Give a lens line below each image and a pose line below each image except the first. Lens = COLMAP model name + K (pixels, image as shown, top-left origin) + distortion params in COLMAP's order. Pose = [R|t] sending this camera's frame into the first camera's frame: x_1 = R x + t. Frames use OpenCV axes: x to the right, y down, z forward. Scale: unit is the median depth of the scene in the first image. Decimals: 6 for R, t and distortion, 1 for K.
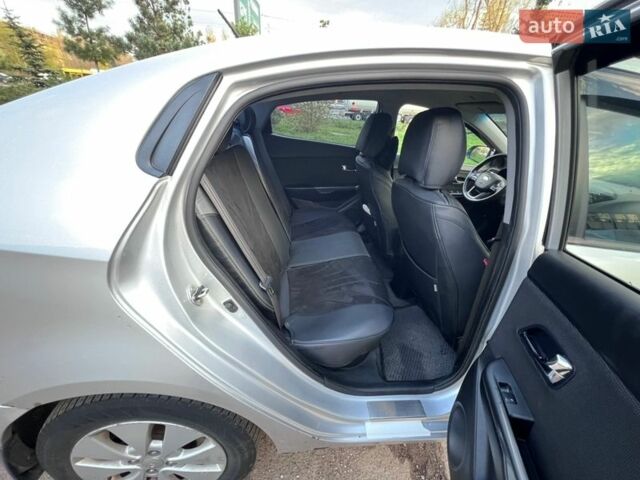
lens RADIAL K [[254.0, 0, 320.5], [0, 254.0, 239.1], [0, 0, 1]] dist [-0.000654, 0.001196]
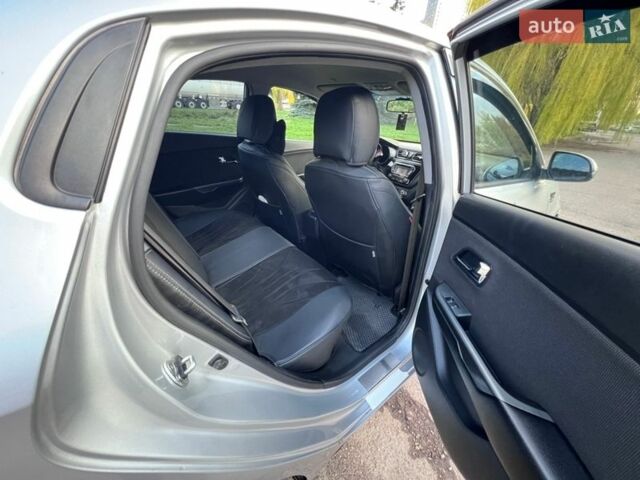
lens RADIAL K [[254.0, 0, 321.9], [0, 254.0, 237.3], [0, 0, 1]] dist [-0.000654, 0.001196]
pose [[0.821501, -0.282732, 0.495175, -0.303630], [0.263179, 0.958387, 0.110598, -0.067991], [-0.505839, 0.039463, 0.861725, 0.172885]]
